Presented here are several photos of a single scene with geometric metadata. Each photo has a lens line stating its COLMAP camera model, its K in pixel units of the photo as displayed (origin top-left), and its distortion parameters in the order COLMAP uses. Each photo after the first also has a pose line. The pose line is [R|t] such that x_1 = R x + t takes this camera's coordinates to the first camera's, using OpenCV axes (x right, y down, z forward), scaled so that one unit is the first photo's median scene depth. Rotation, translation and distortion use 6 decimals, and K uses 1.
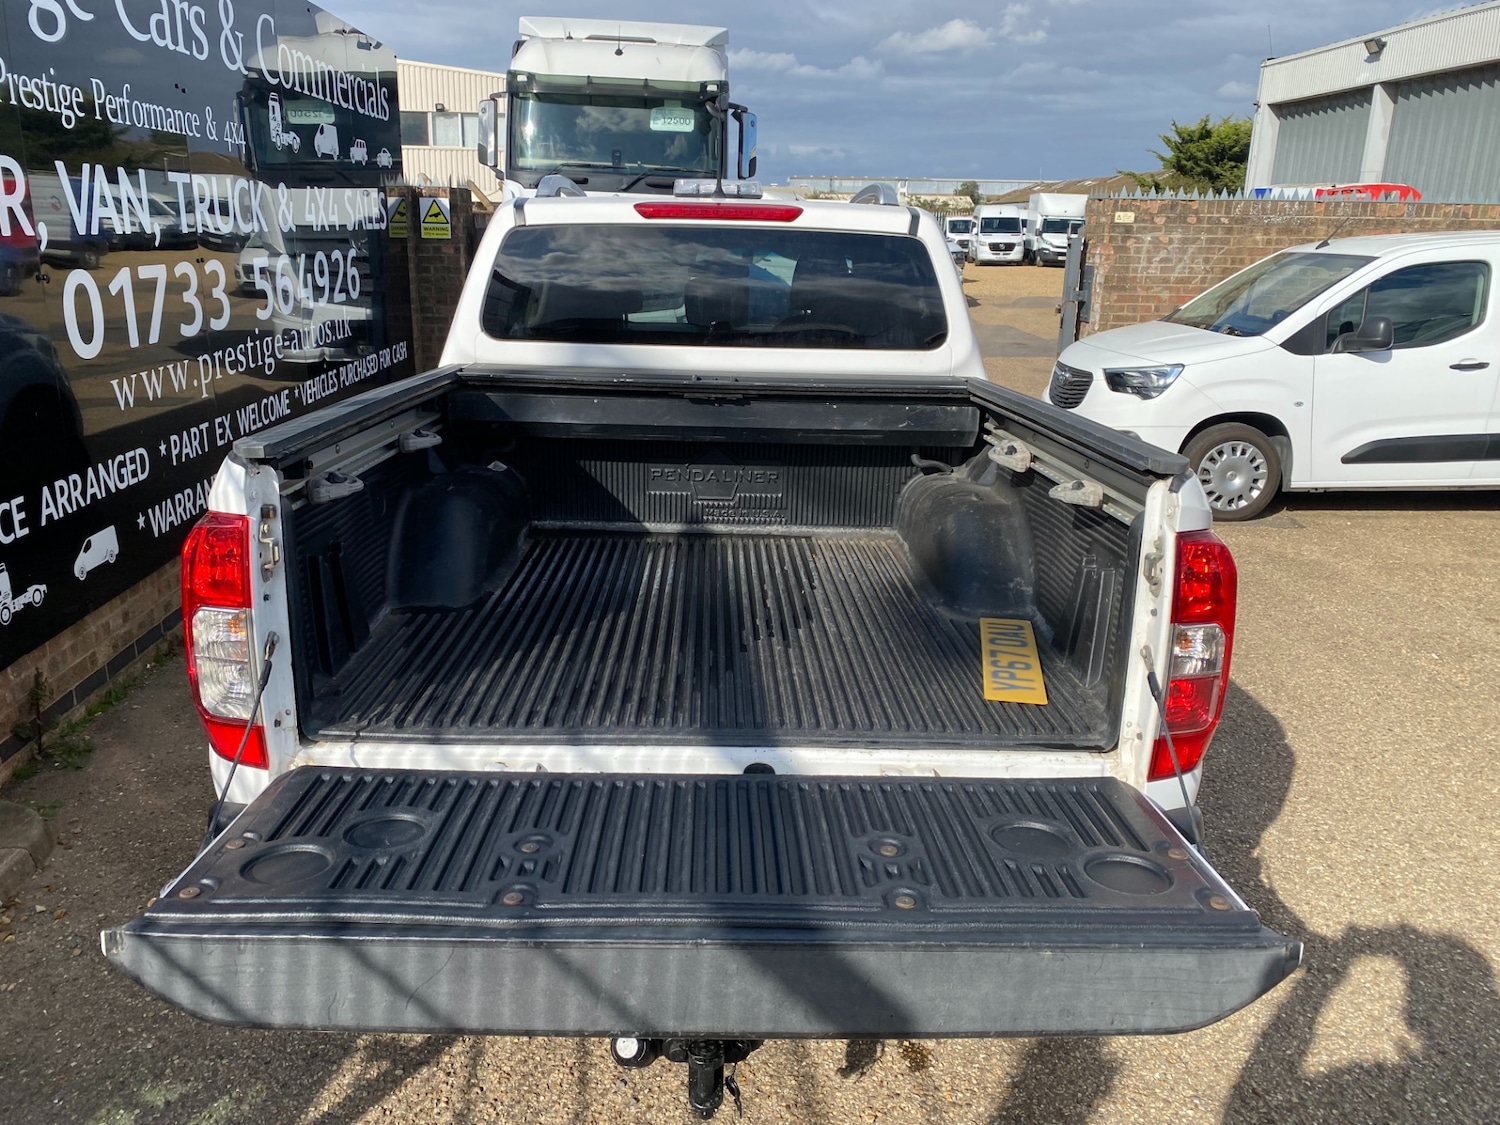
lens RADIAL K [[1149.5, 0, 744.1], [0, 1149.5, 555.2], [0, 0, 1]] dist [0.013362, -0.006657]
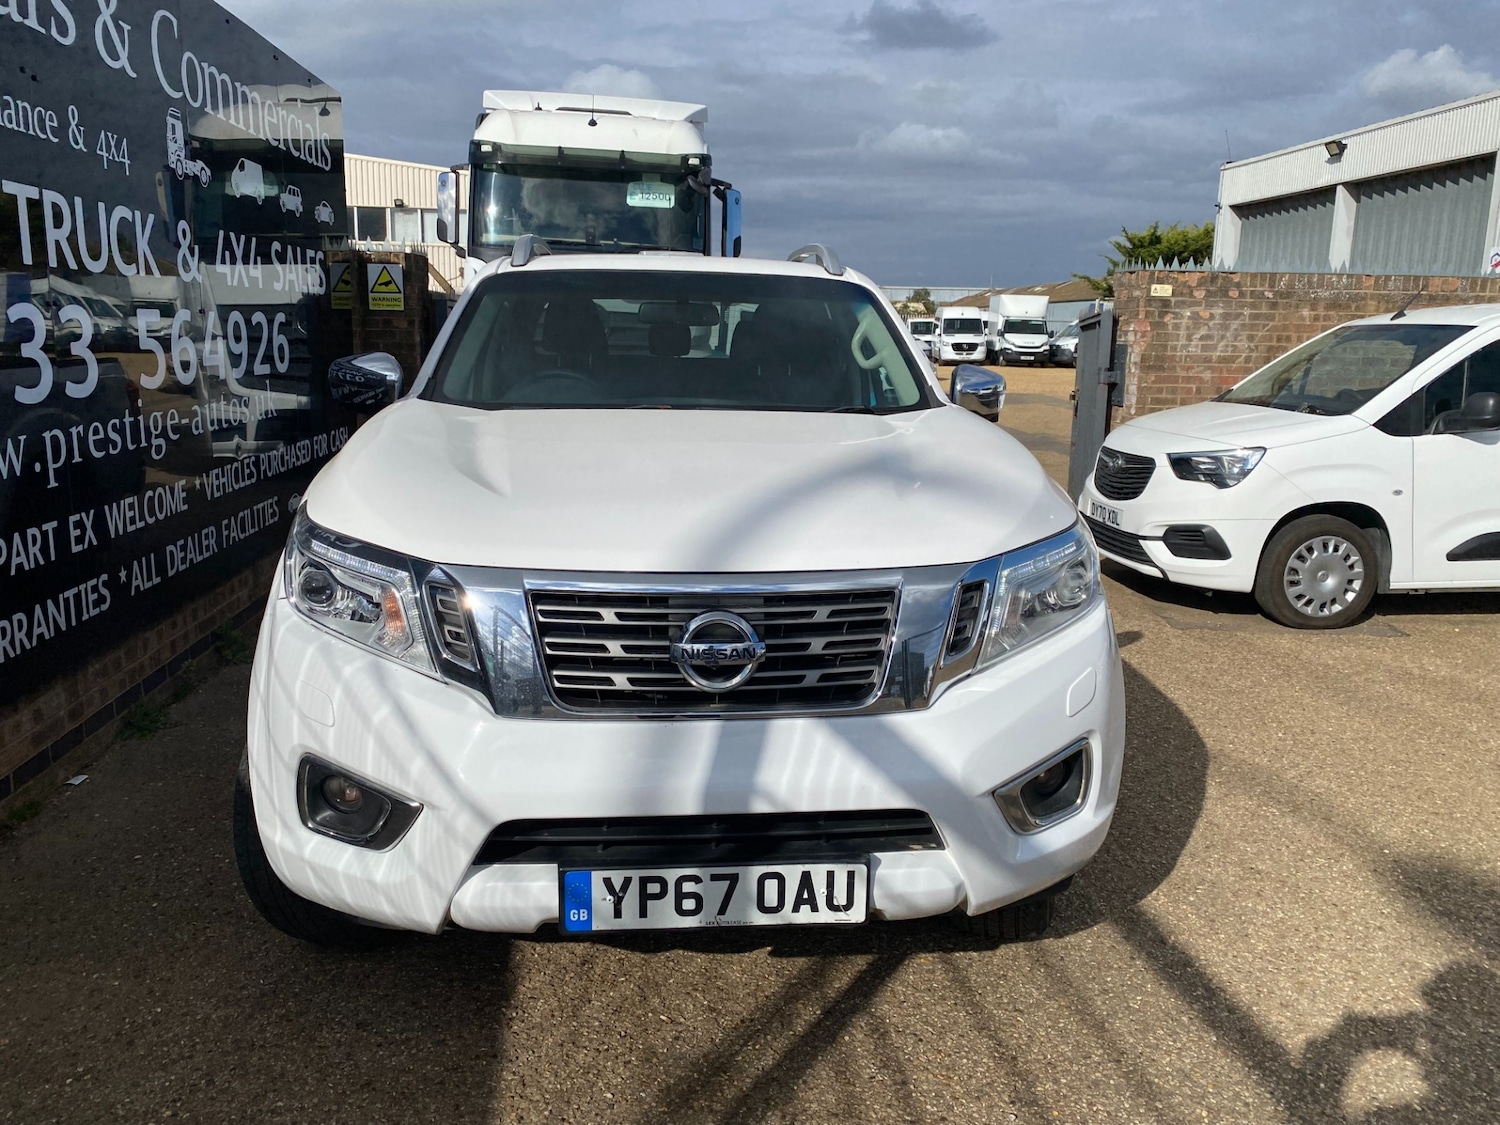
lens RADIAL K [[1146.2, 0, 765.7], [0, 1146.2, 560.8], [0, 0, 1]] dist [0.028403, -0.031096]
pose [[0.998543, -0.009131, 0.053186, -0.048807], [0.013410, 0.996652, -0.080652, -0.022324], [-0.052271, 0.081248, 0.995322, 0.224002]]
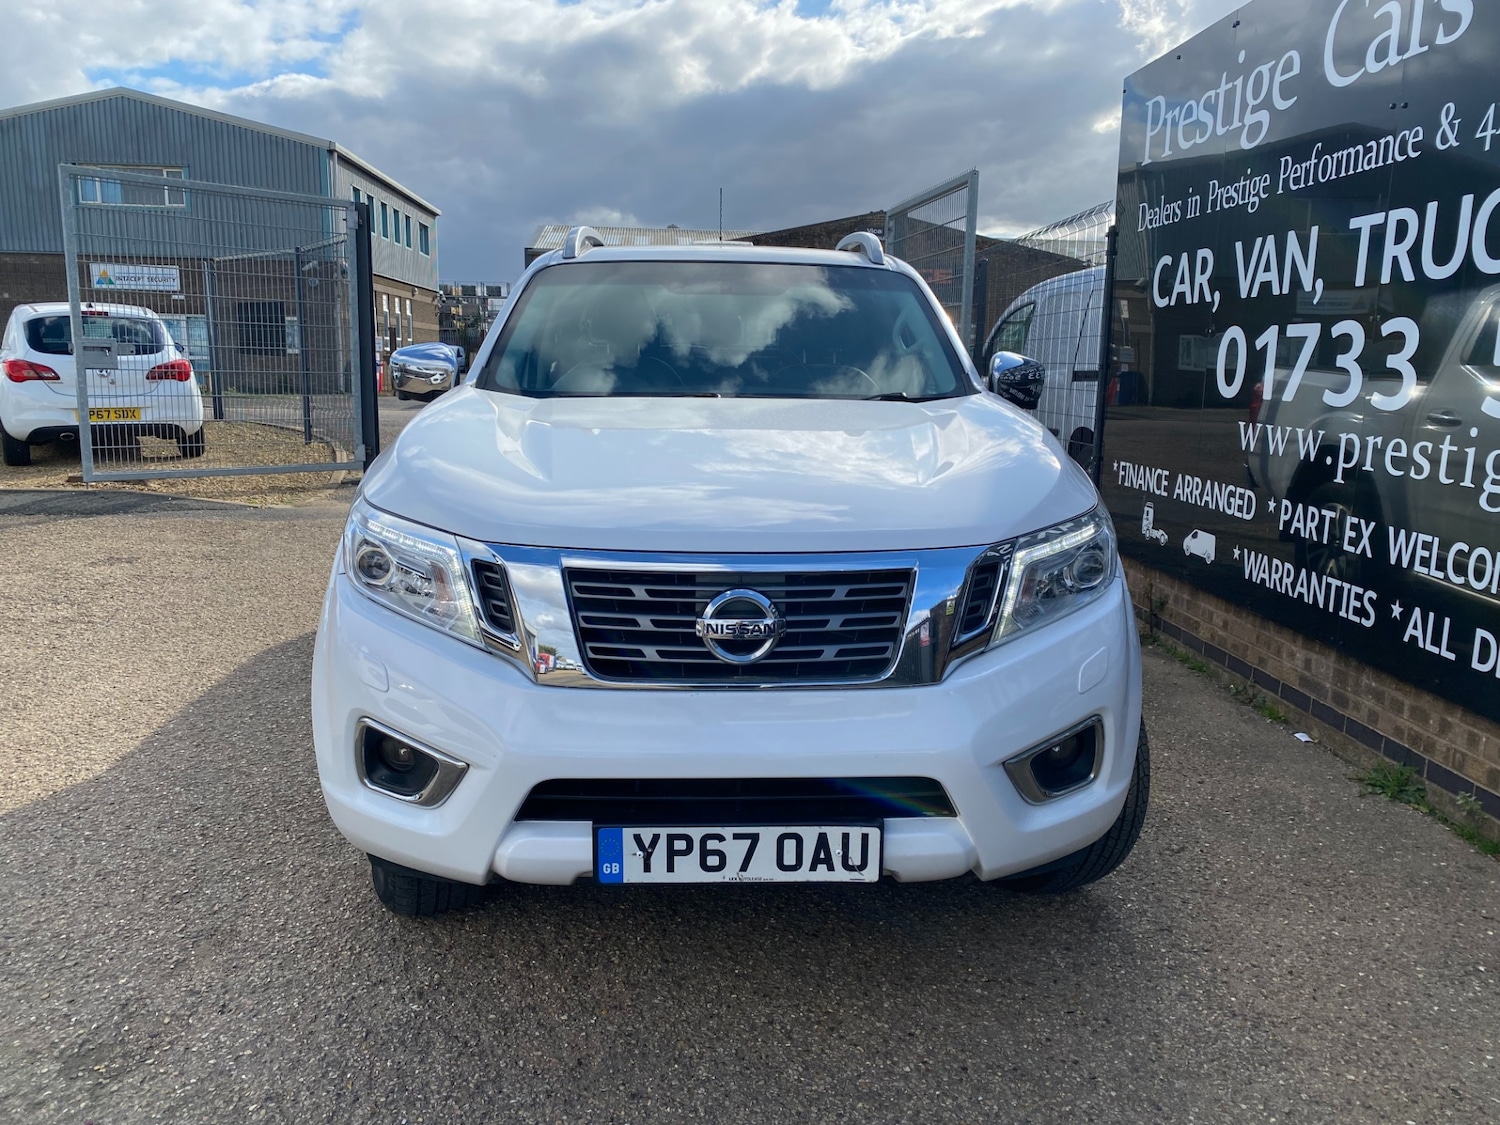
lens RADIAL K [[1141.8, 0, 751.3], [0, 1141.8, 567.4], [0, 0, 1]] dist [0.020463, -0.007776]
pose [[-0.999191, -0.033338, -0.022507, -0.026894], [-0.039876, 0.894397, 0.445493, -0.388408], [0.005279, 0.446030, -0.895003, 1.582162]]
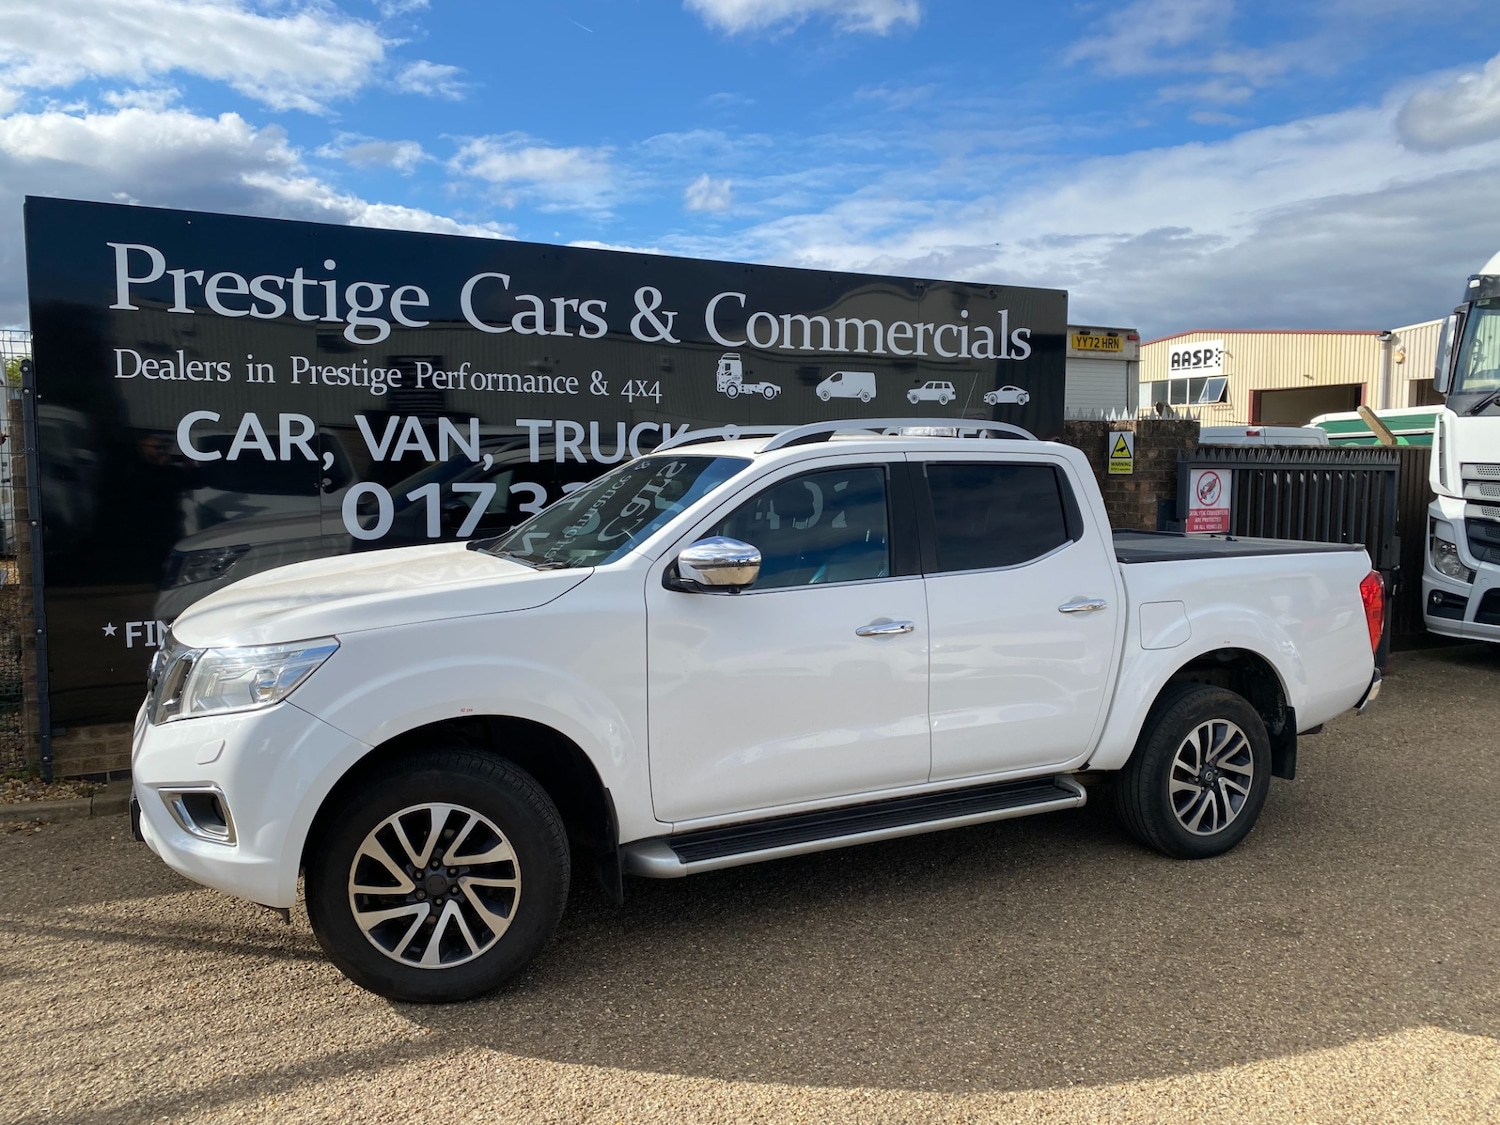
lens RADIAL K [[1149.5, 0, 744.1], [0, 1149.5, 555.2], [0, 0, 1]] dist [0.013362, -0.006657]
pose [[0.402198, 0.058275, -0.913696, 0.734964], [-0.250660, 0.966851, -0.048672, -0.146259], [0.880572, 0.248602, 0.403473, 0.604084]]
